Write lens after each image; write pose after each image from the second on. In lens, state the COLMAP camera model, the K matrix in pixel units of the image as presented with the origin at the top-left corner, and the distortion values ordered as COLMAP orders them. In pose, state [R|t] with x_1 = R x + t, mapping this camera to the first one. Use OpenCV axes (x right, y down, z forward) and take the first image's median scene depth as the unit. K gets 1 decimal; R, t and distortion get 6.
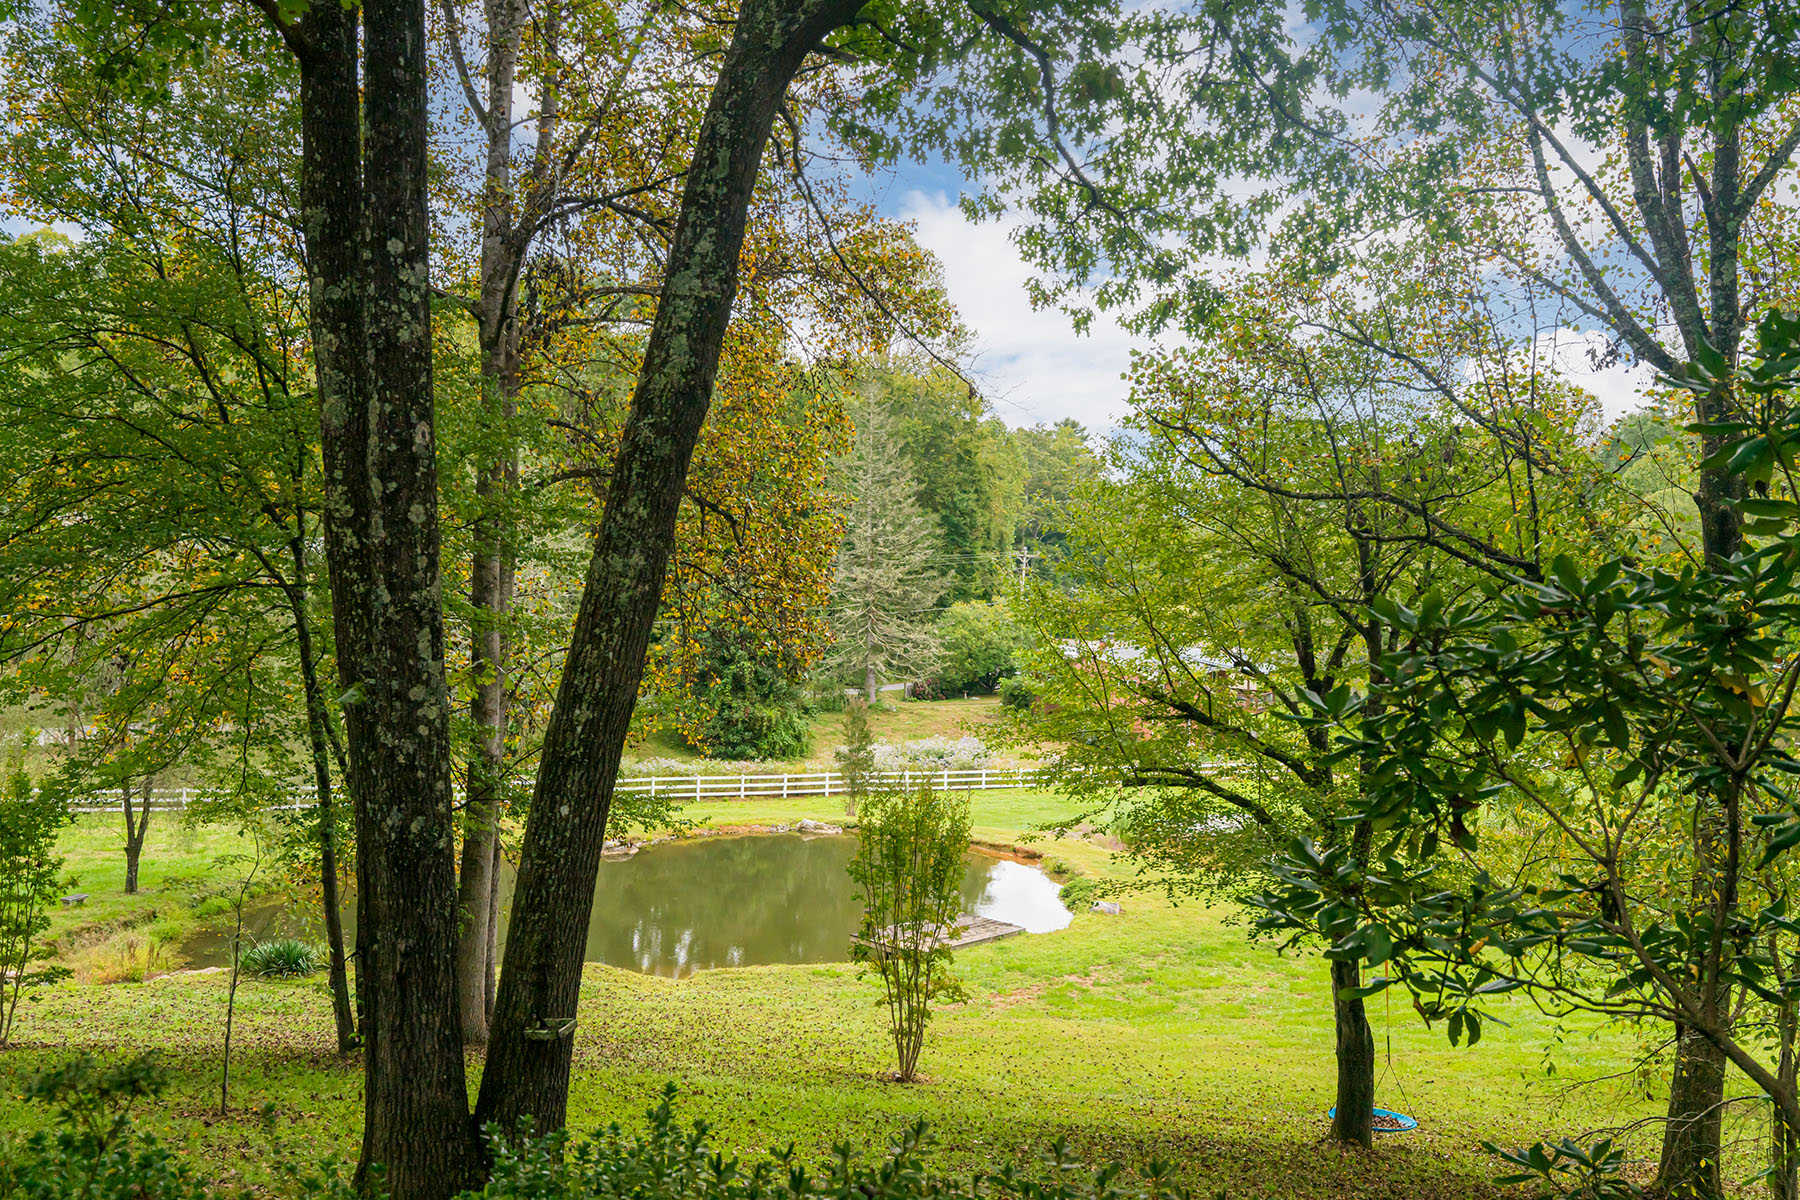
lens RADIAL K [[1577.8, 0, 901.7], [0, 1577.8, 599.4], [0, 0, 1]] dist [-0.003826, -0.000889]
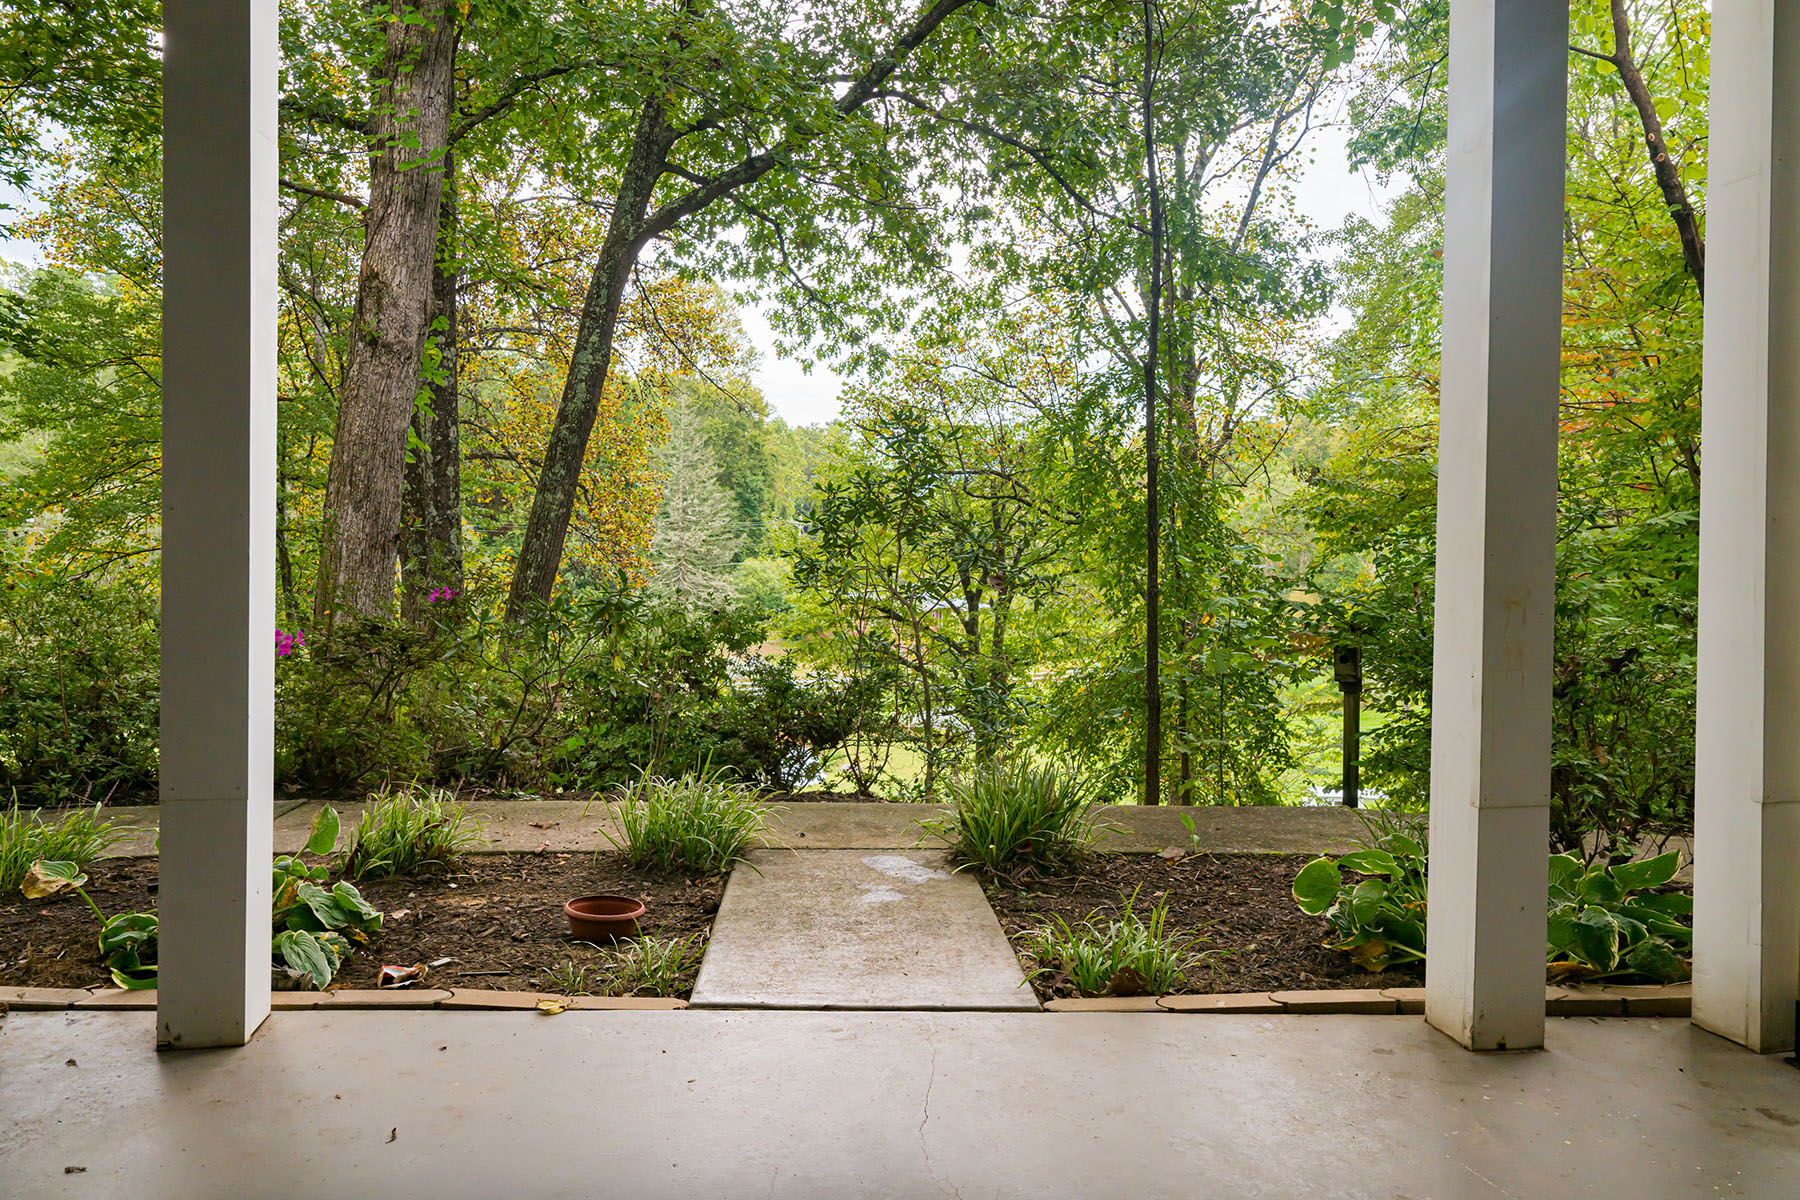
lens RADIAL K [[1248.6, 0, 889.9], [0, 1248.6, 566.7], [0, 0, 1]] dist [-0.050988, -0.000465]
pose [[0.989468, -0.002036, 0.144737, 0.009488], [0.001404, 0.999989, 0.004465, 0.032512], [-0.144744, -0.004215, 0.989460, -0.345148]]
